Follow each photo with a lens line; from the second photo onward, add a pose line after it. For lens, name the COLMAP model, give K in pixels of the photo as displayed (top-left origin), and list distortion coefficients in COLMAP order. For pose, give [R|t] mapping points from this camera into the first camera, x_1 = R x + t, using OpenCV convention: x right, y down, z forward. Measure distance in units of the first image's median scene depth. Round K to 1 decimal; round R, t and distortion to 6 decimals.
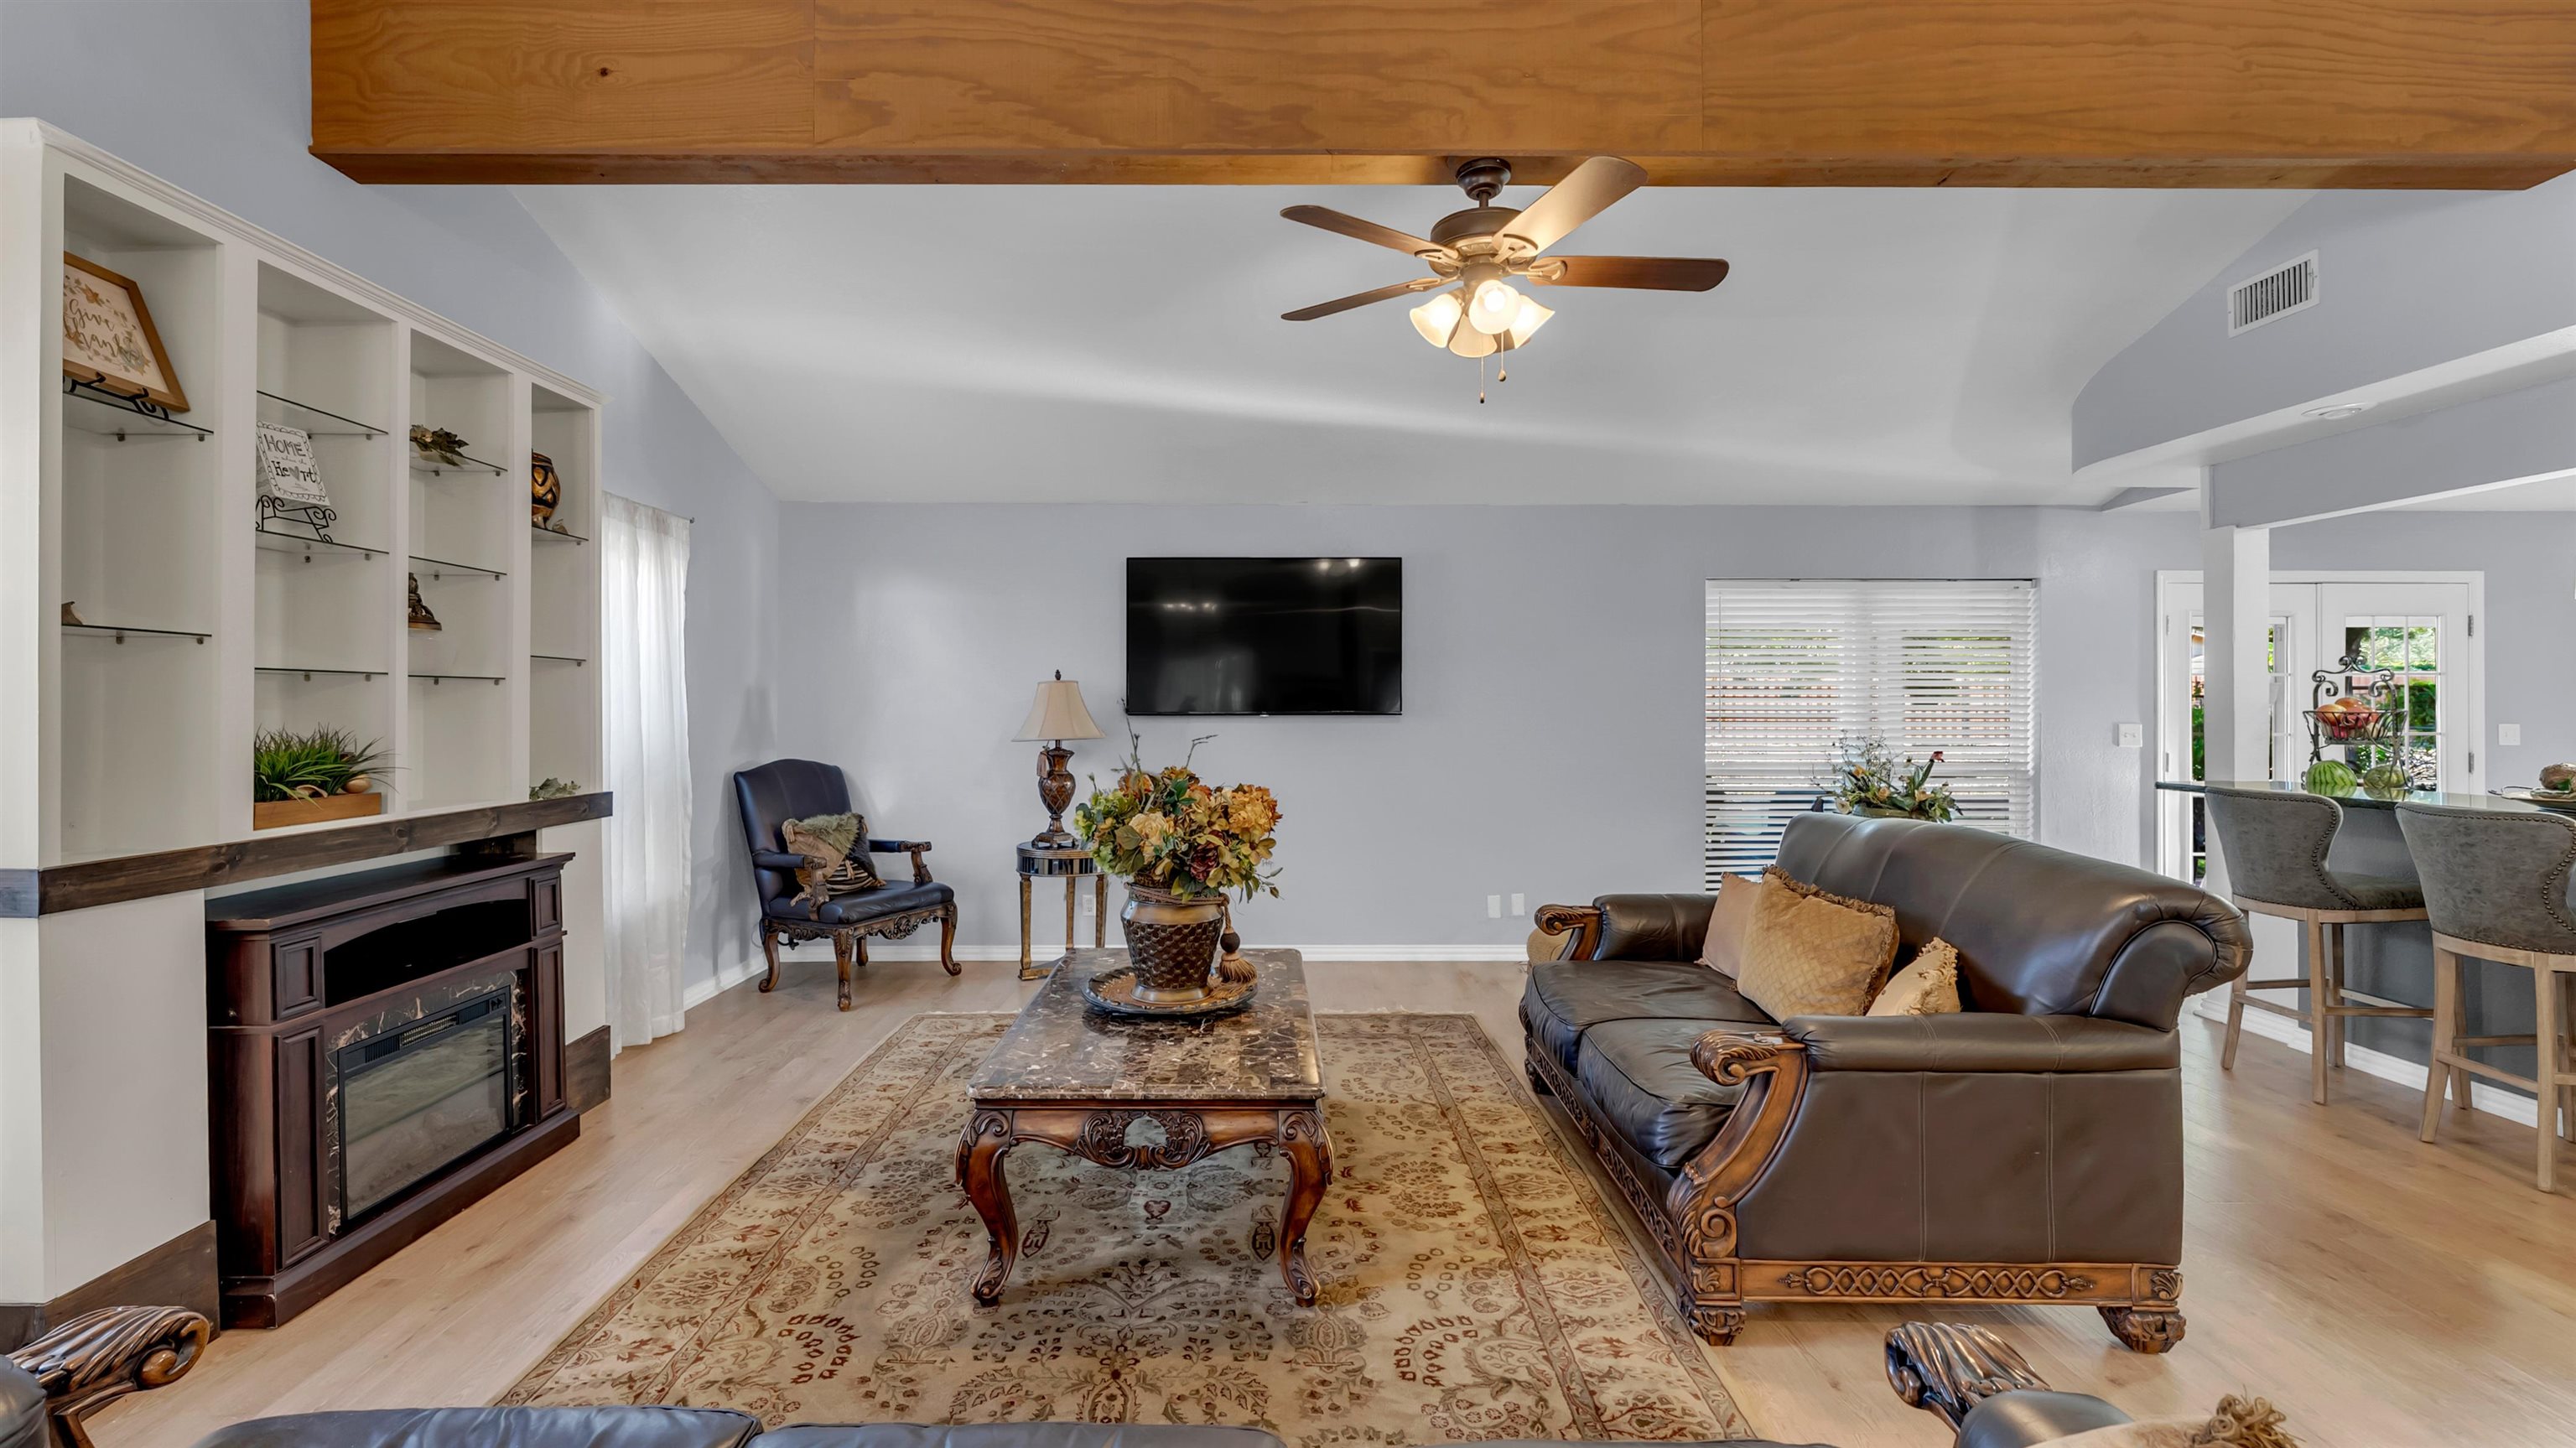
lens RADIAL K [[1046.4, 0, 1297.1], [0, 1046.4, 712.2], [0, 0, 1]] dist [-0.000293, -0.000796]
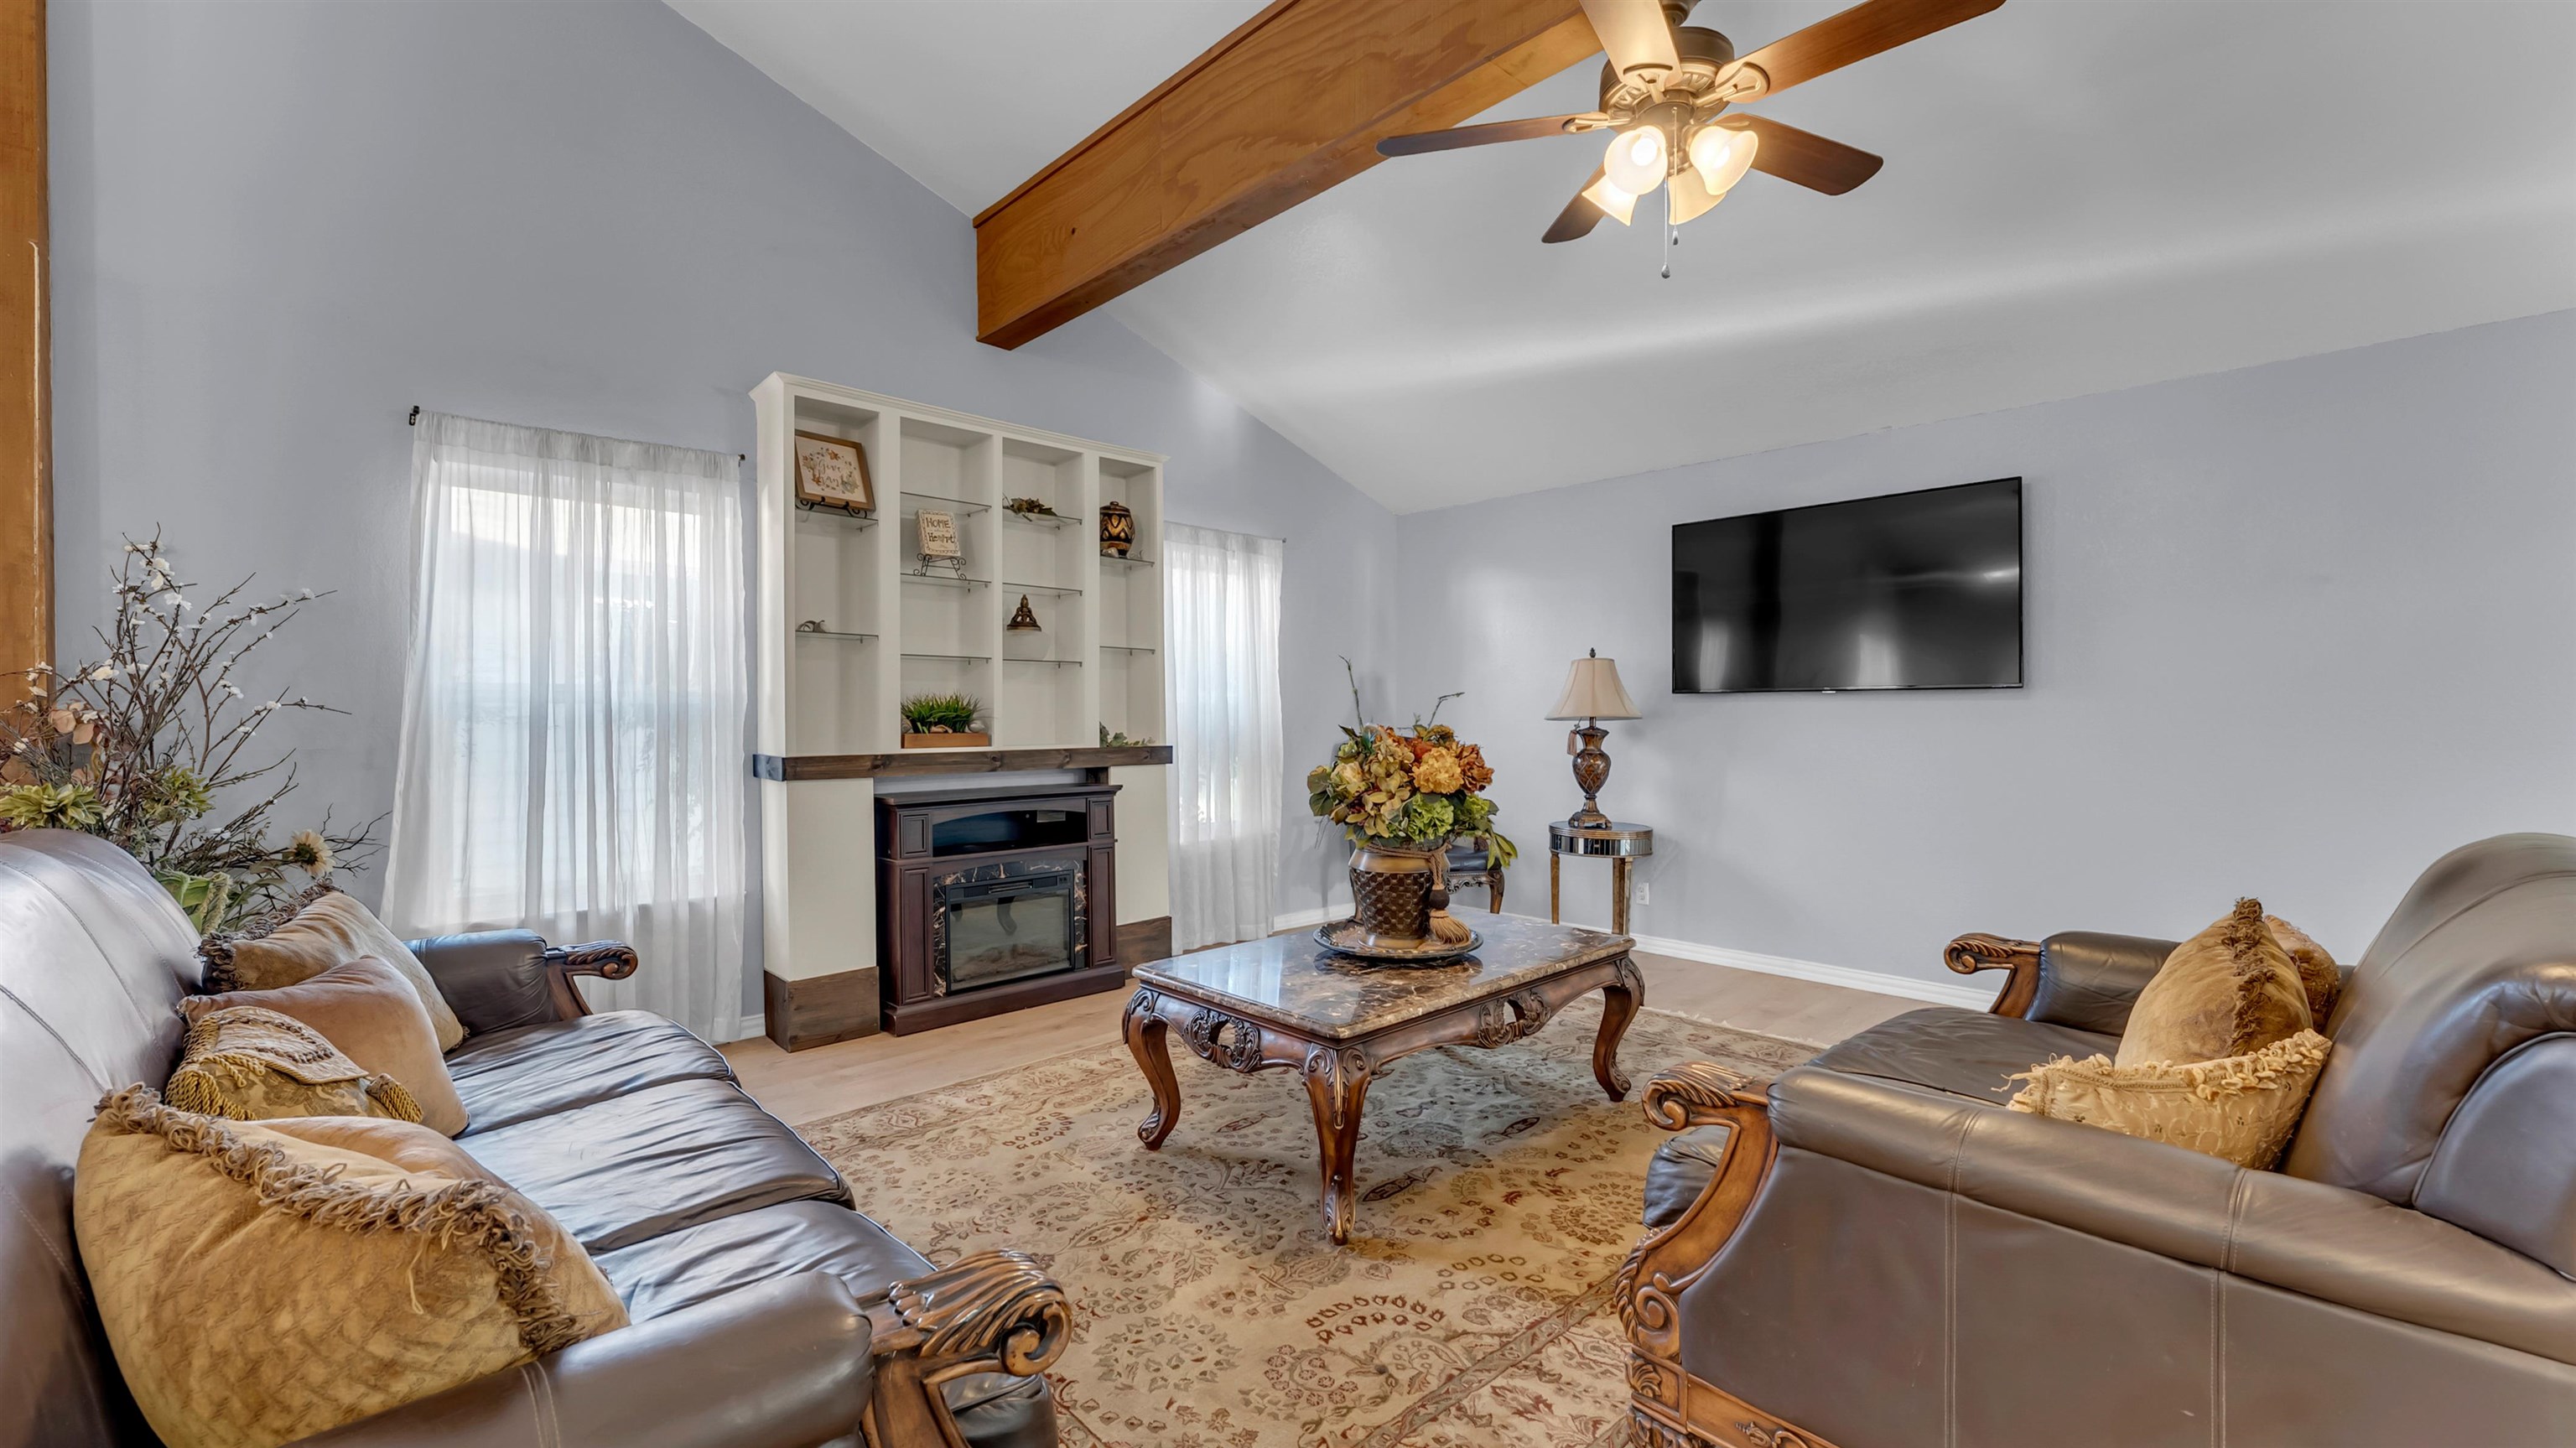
lens RADIAL K [[1046.4, 0, 1300.8], [0, 1046.4, 723.3], [0, 0, 1]] dist [-0.000293, -0.000796]
pose [[0.694082, 0.005109, -0.719878, 0.579633], [-0.001718, 0.999984, 0.005440, 0.050715], [0.719894, -0.002539, 0.694079, 0.228356]]
